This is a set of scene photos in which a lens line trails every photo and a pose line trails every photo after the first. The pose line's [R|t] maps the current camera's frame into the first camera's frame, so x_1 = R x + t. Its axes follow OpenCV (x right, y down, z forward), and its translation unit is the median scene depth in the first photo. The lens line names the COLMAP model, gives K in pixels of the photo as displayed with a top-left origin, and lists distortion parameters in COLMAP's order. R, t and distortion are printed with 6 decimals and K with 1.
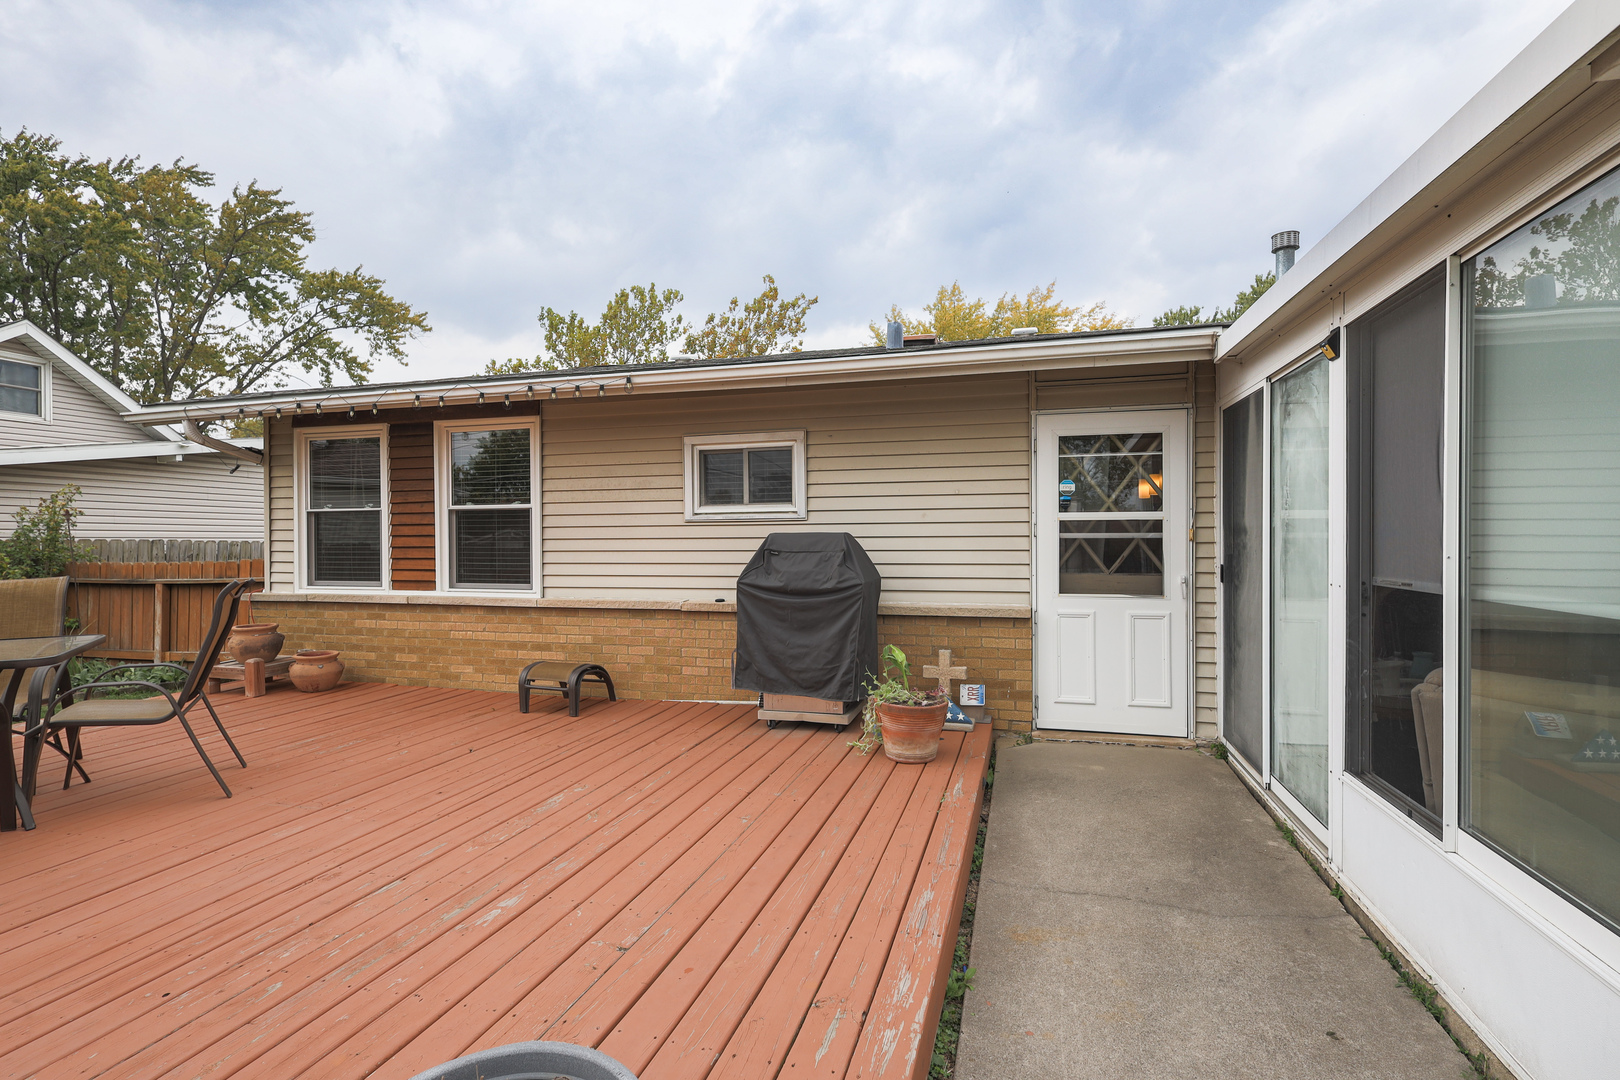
lens RADIAL K [[789.4, 0, 806.3], [0, 789.4, 537.4], [0, 0, 1]] dist [0.004761, -0.003071]
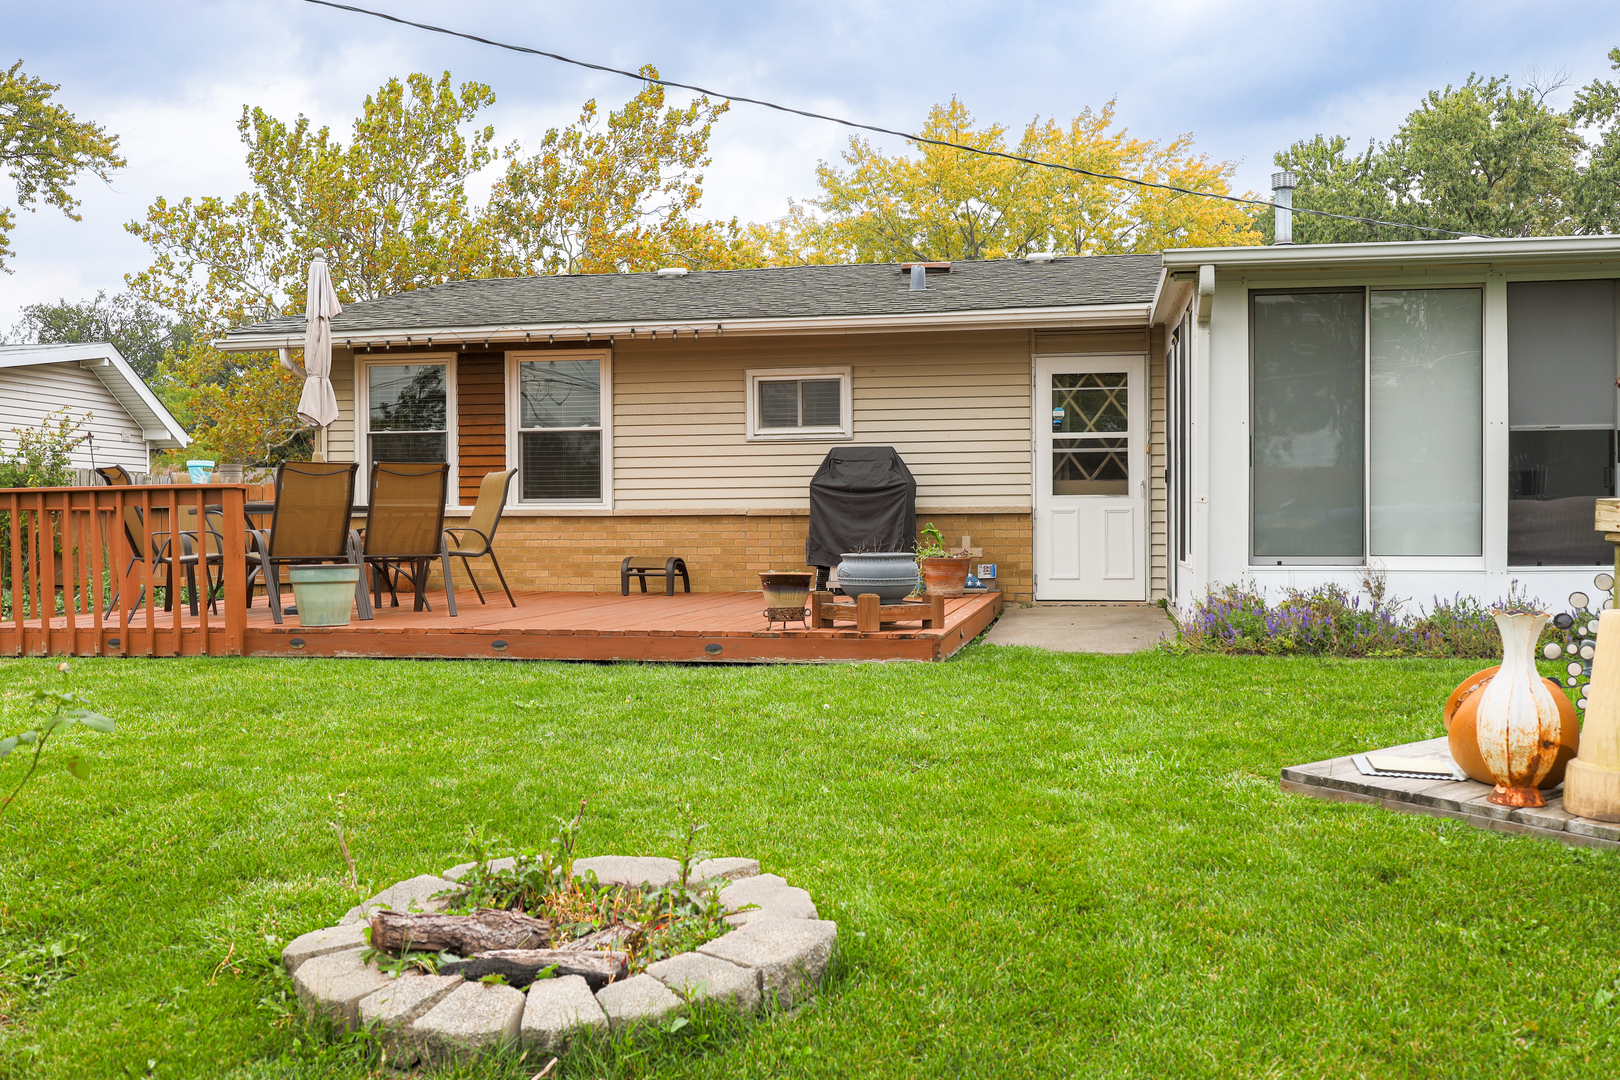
lens RADIAL K [[1542.1, 0, 807.3], [0, 1542.1, 537.1], [0, 0, 1]] dist [0.006427, 0.000000]
pose [[0.995780, -0.000875, 0.091771, -0.059752], [0.000208, 0.999974, 0.007272, 0.023095], [-0.091775, -0.007223, 0.995754, -0.282758]]
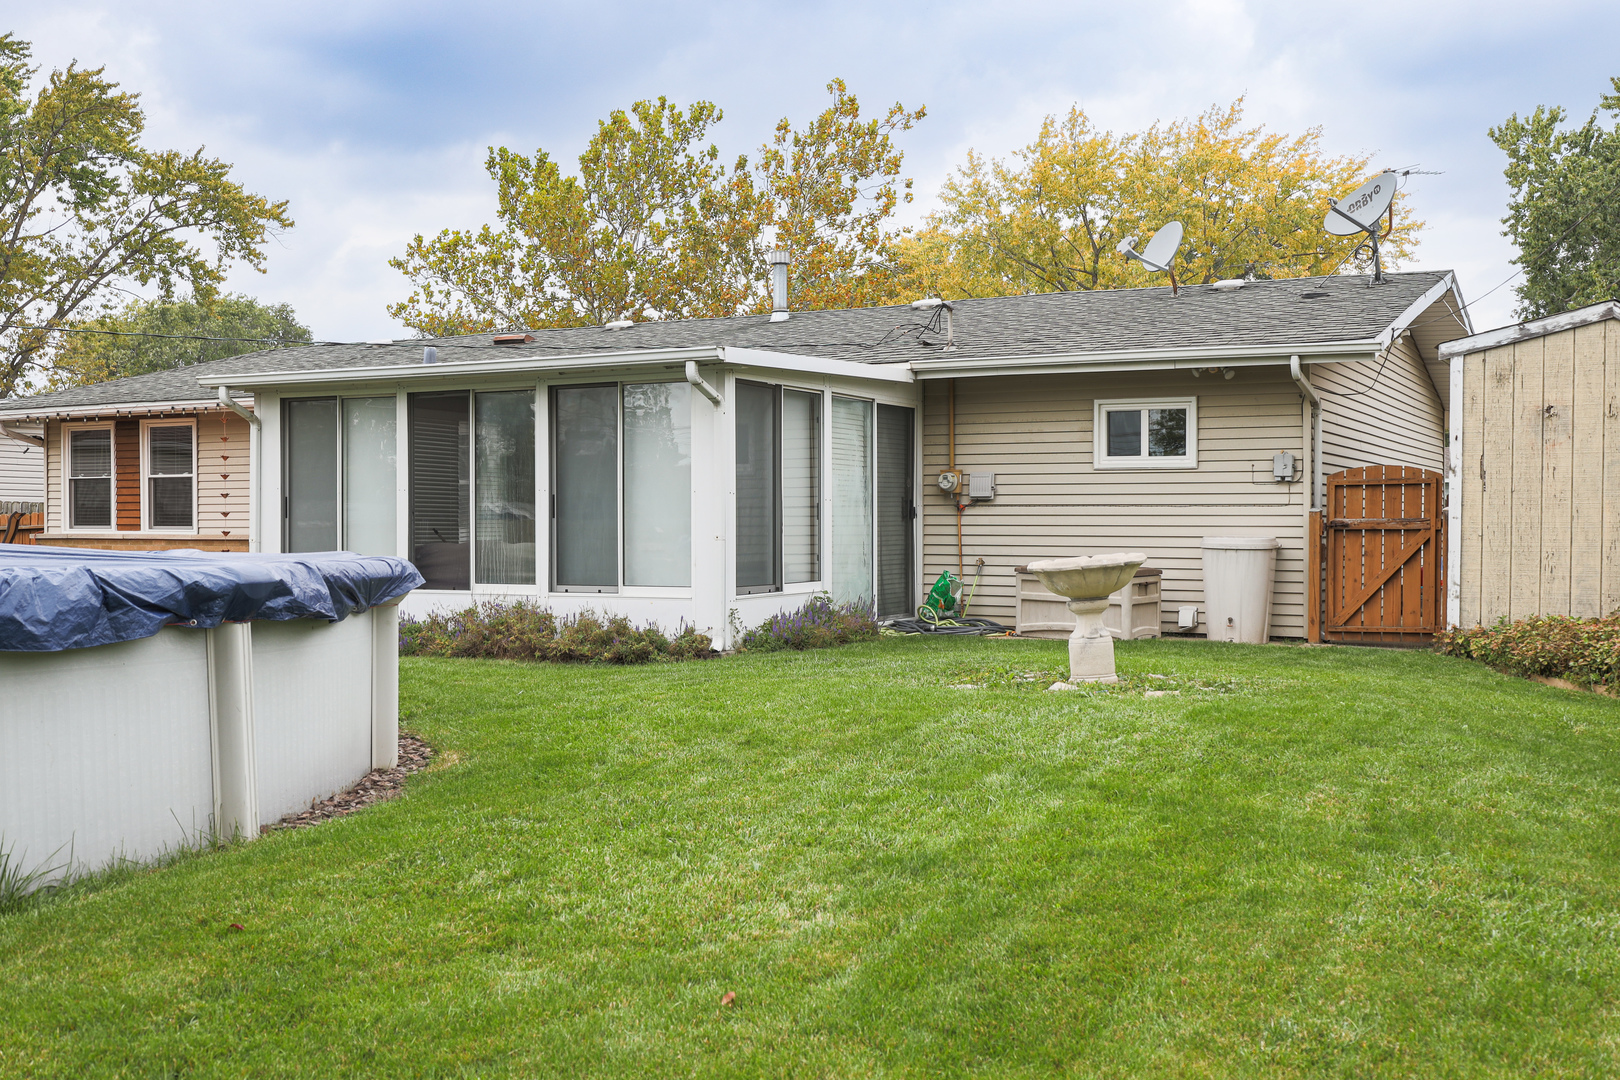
lens RADIAL K [[1652.0, 0, 814.1], [0, 1652.0, 541.5], [0, 0, 1]] dist [0.003505, 0.000000]
pose [[0.978245, 0.007310, -0.207325, 0.351615], [-0.004652, 0.999901, 0.013308, 0.009480], [0.207402, -0.012055, 0.978182, -0.444802]]
